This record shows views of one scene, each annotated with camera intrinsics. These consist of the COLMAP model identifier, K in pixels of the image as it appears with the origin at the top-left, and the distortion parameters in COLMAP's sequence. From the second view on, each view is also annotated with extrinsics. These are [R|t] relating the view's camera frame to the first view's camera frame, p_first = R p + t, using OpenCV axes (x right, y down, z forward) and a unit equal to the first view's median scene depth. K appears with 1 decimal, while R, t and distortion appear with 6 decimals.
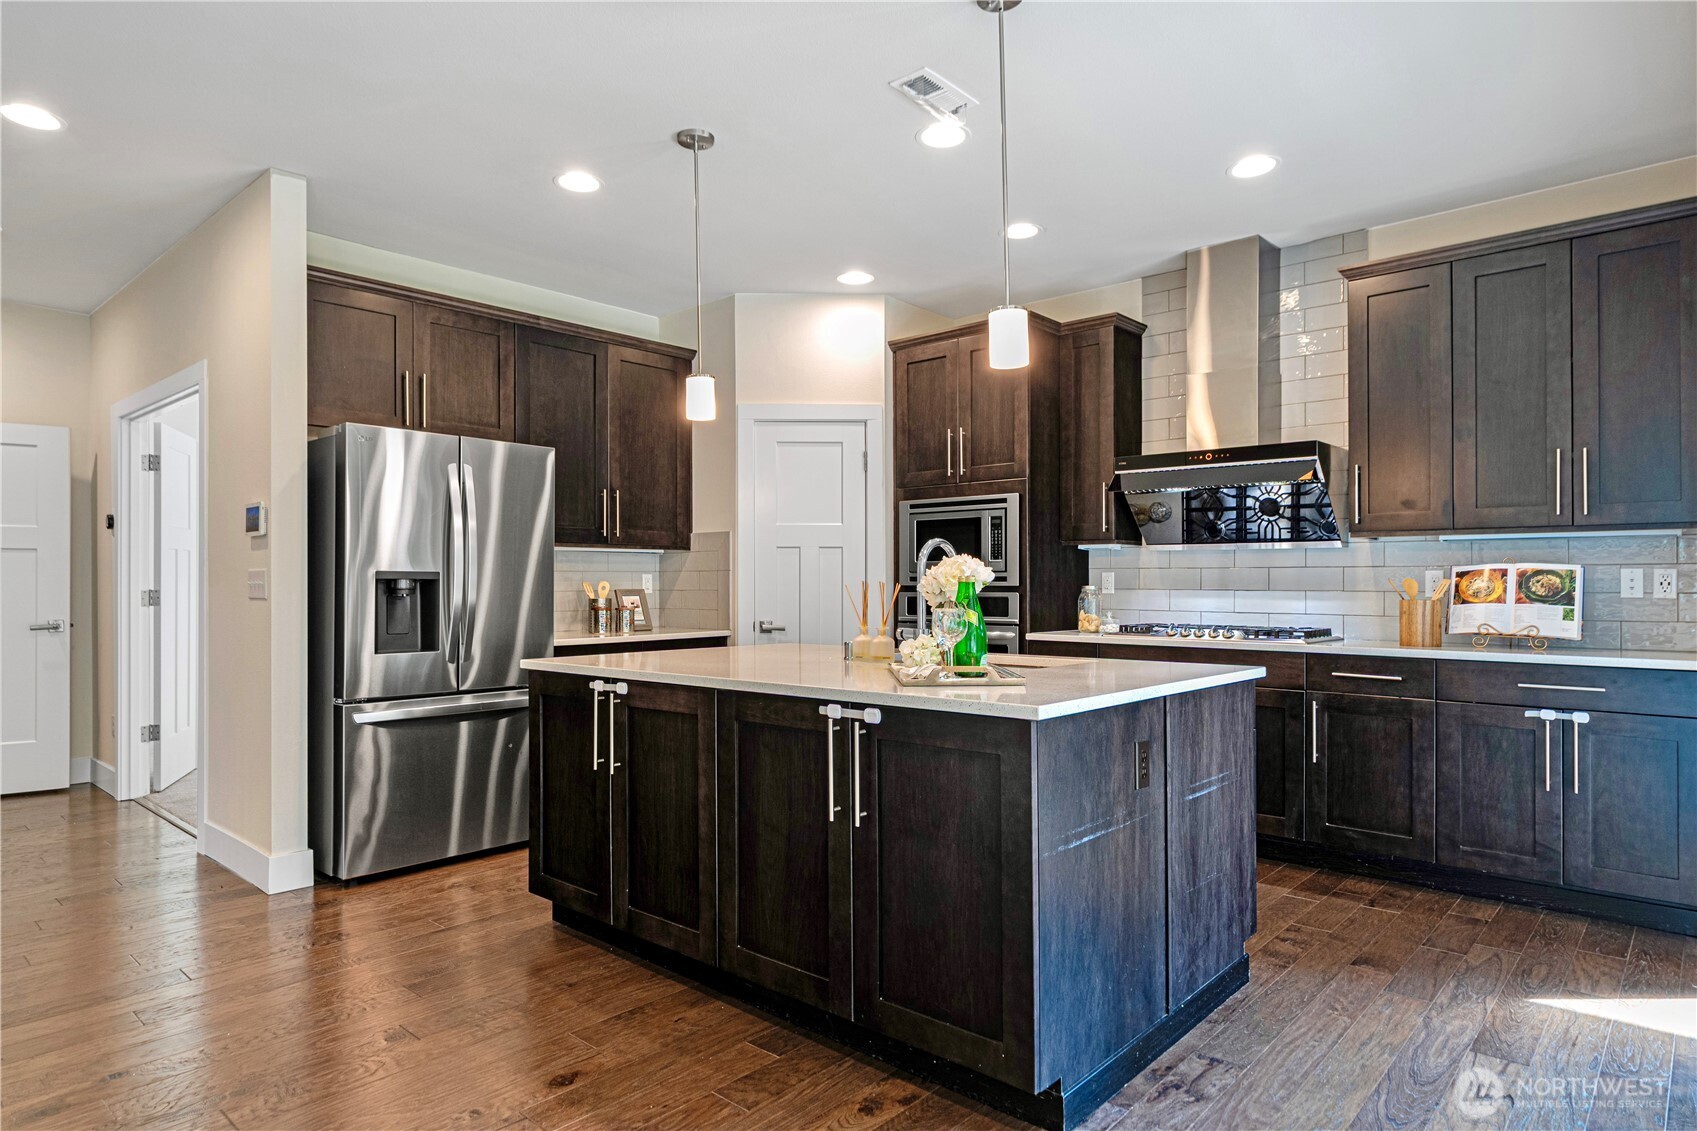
lens RADIAL K [[972.2, 0, 848.5], [0, 972.2, 565.5], [0, 0, 1]] dist [0.002205, 0.000616]
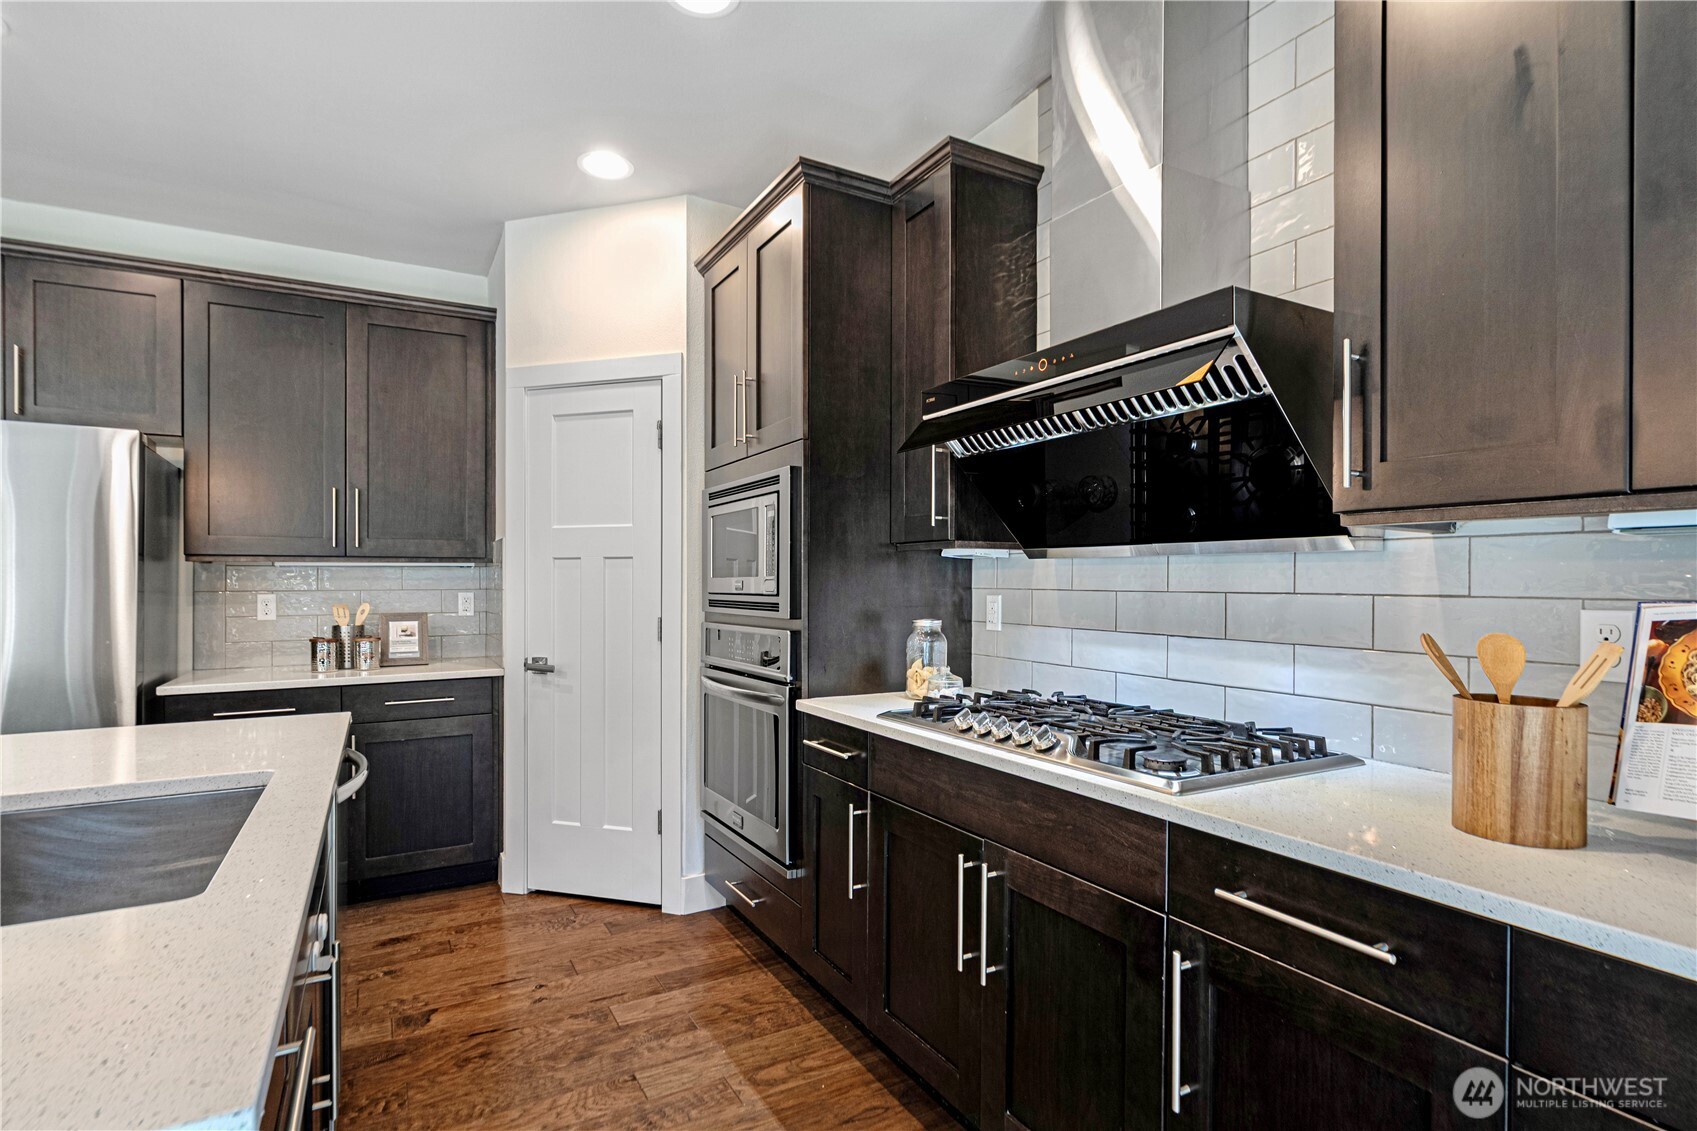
lens RADIAL K [[827.2, 0, 842.7], [0, 827.2, 577.1], [0, 0, 1]] dist [0.000465, 0.000119]
pose [[0.944522, -0.001989, -0.328443, 0.379078], [0.005876, 0.999924, 0.010843, -0.011259], [0.328396, -0.012171, 0.944462, 0.532484]]
